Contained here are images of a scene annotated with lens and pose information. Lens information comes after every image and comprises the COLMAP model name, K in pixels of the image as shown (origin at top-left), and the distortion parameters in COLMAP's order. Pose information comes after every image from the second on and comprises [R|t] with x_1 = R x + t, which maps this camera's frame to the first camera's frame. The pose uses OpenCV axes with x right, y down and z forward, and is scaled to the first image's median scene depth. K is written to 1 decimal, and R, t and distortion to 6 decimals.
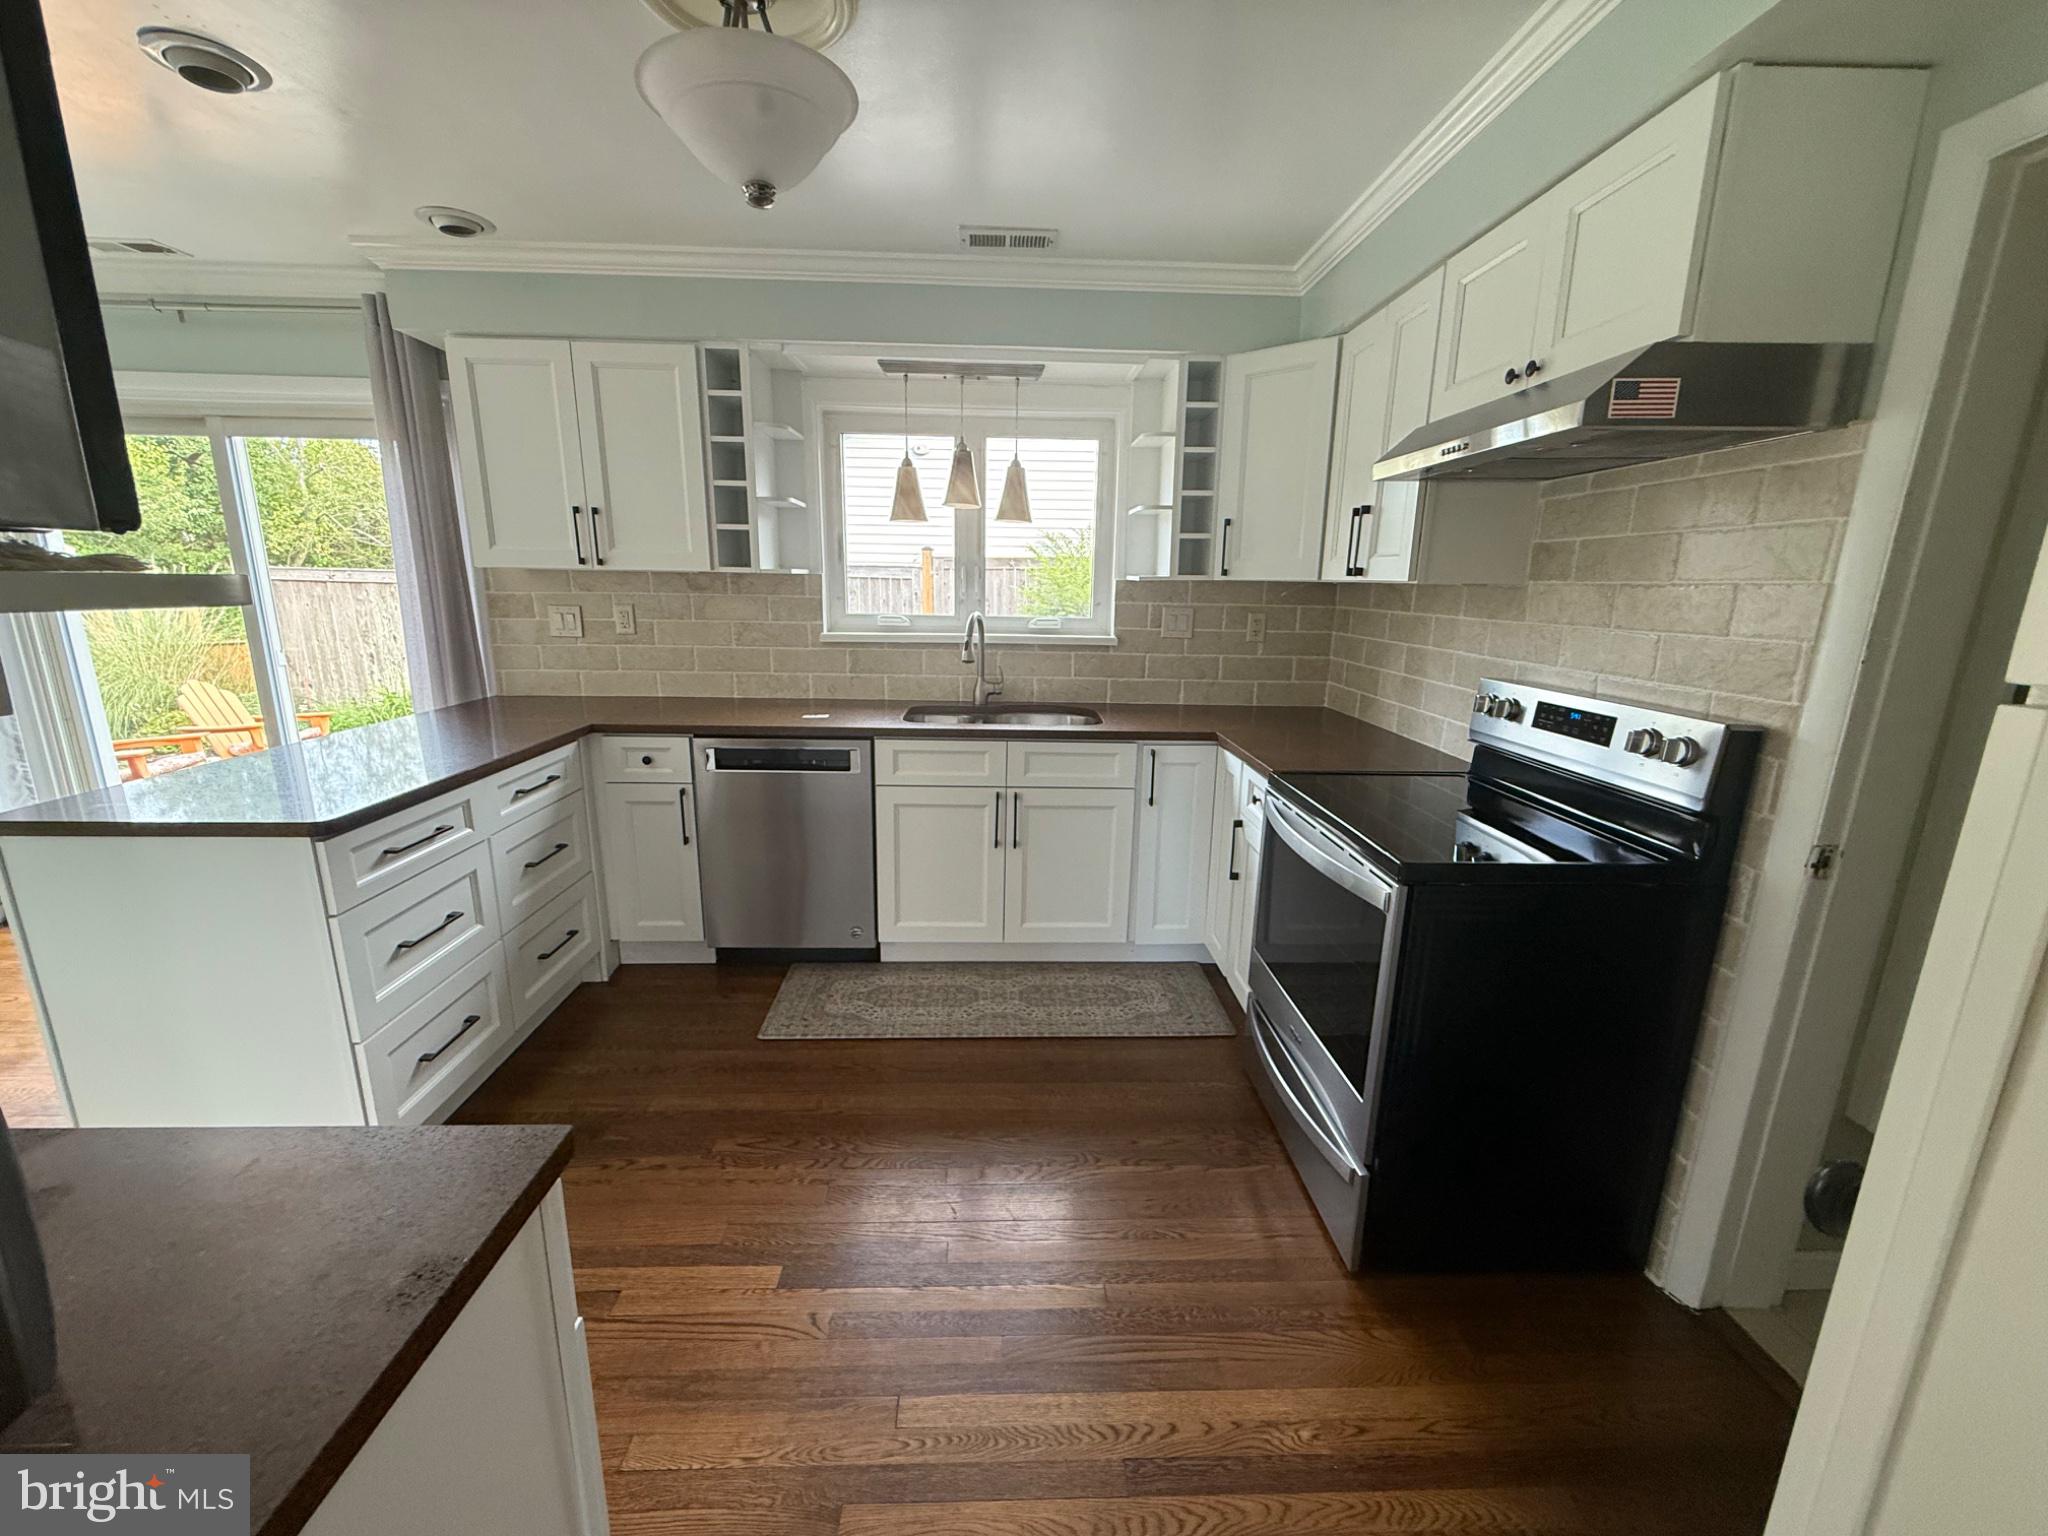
lens RADIAL K [[818.3, 0, 1022.4], [0, 818.3, 768.3], [0, 0, 1]] dist [0.000182, -0.000094]
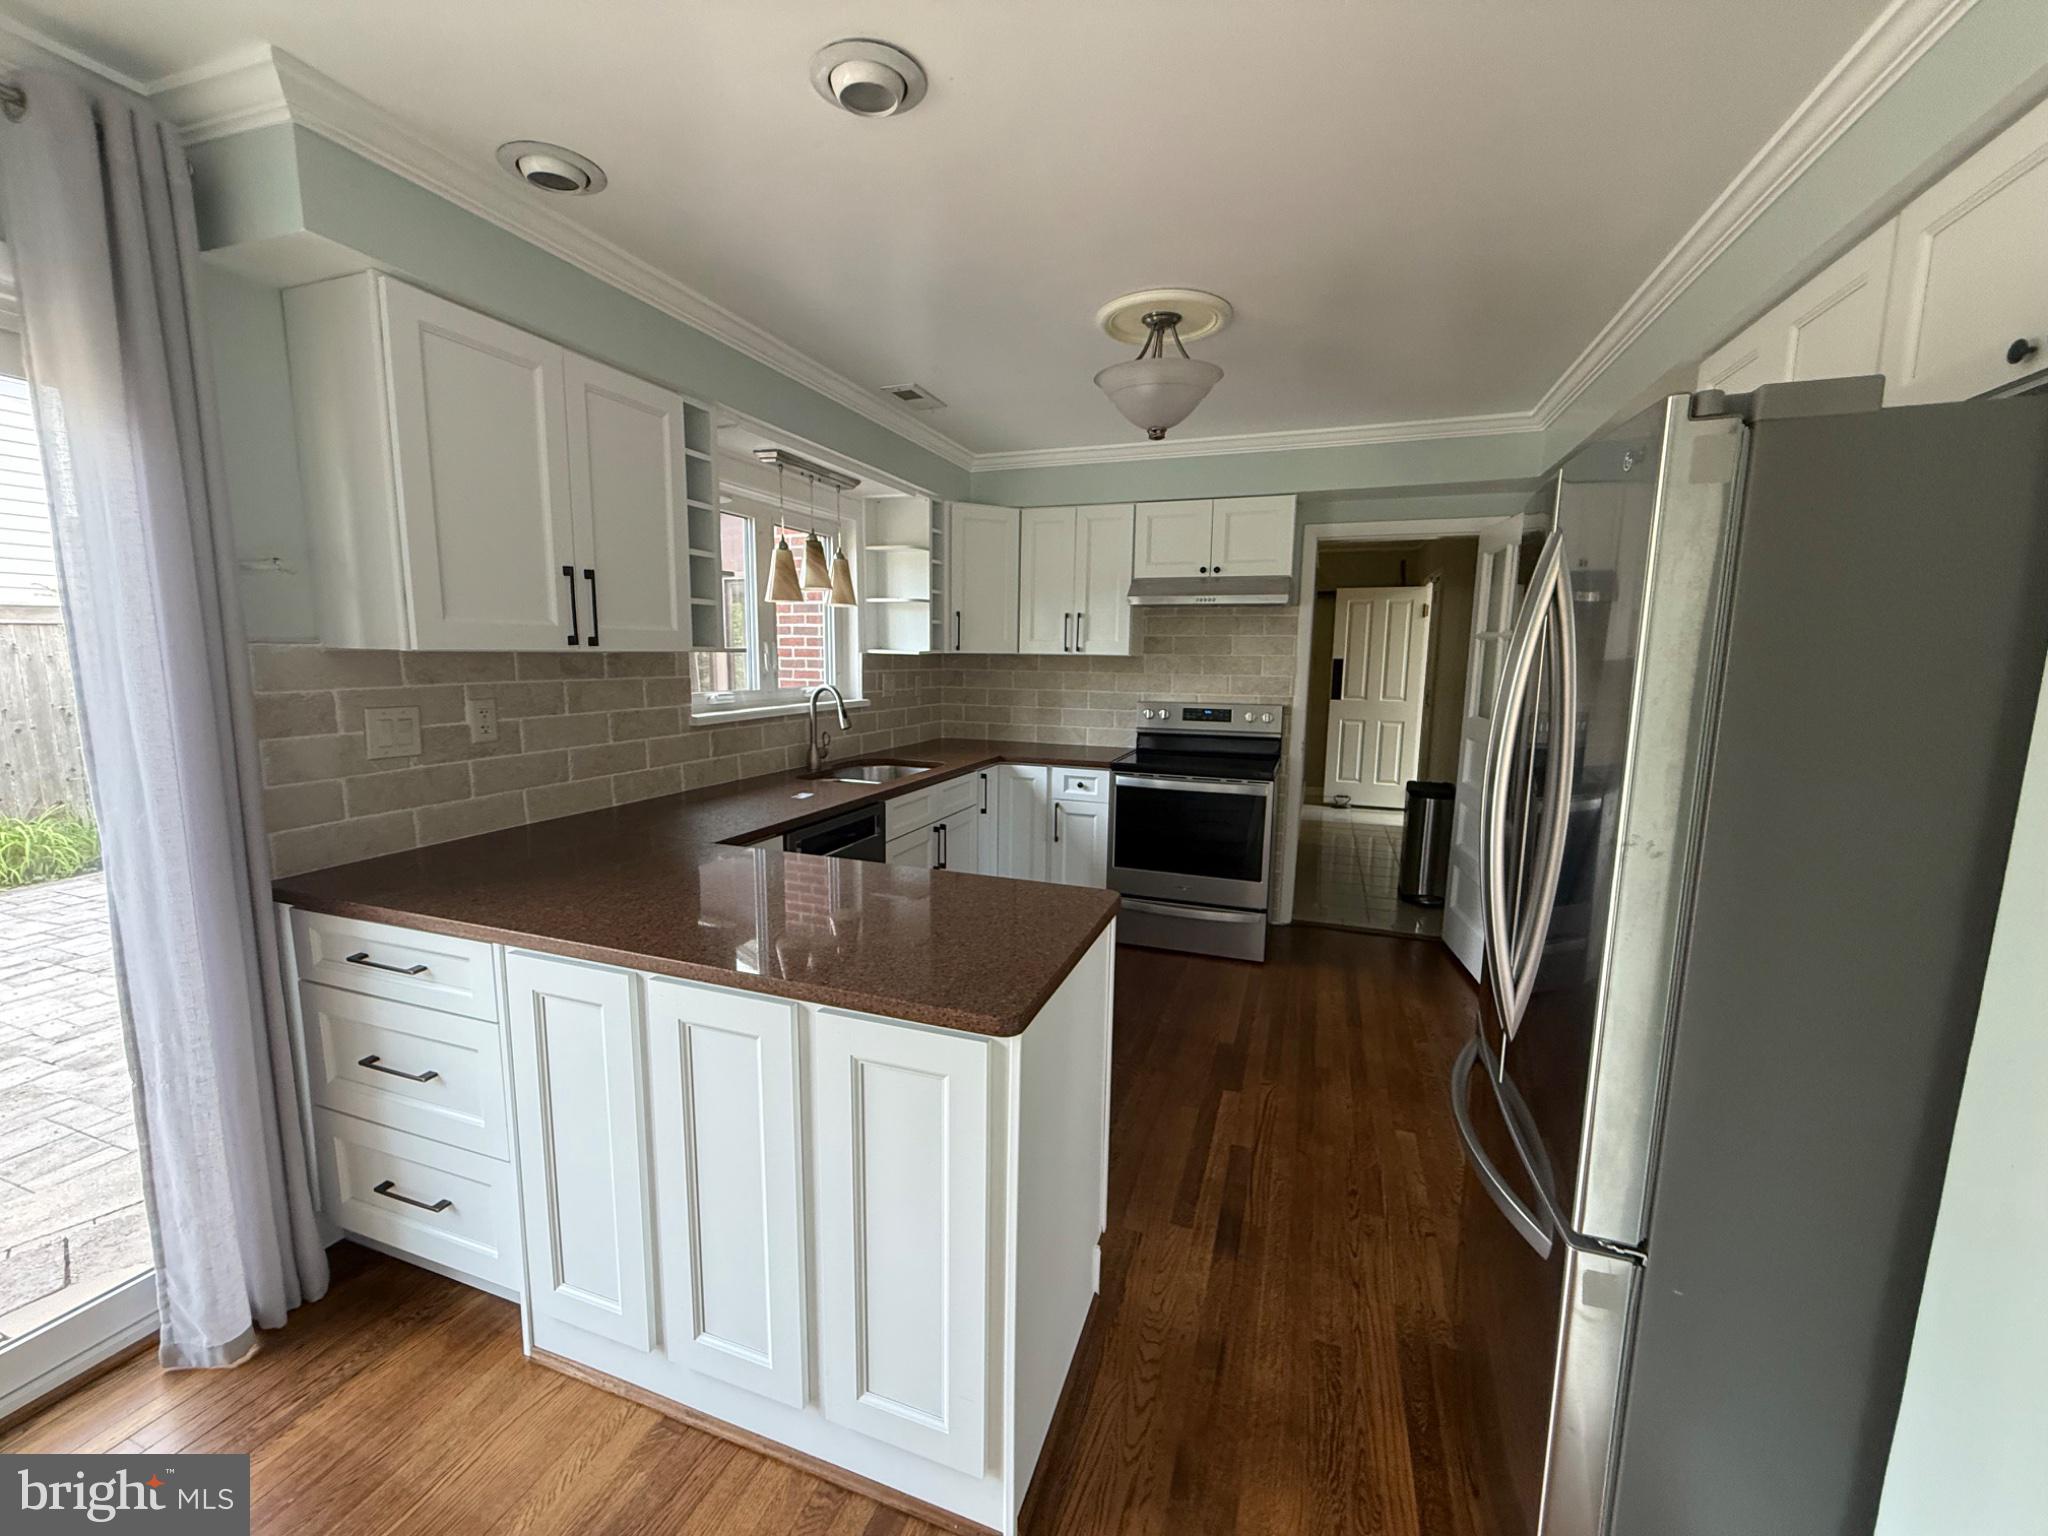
lens RADIAL K [[818.3, 0, 1027.5], [0, 818.3, 766.7], [0, 0, 1]] dist [0.000182, -0.000094]
pose [[0.365241, -0.142110, 0.920002, -0.959385], [0.200892, 0.977025, 0.071164, -0.103933], [-0.908978, 0.158829, 0.385399, 0.339823]]
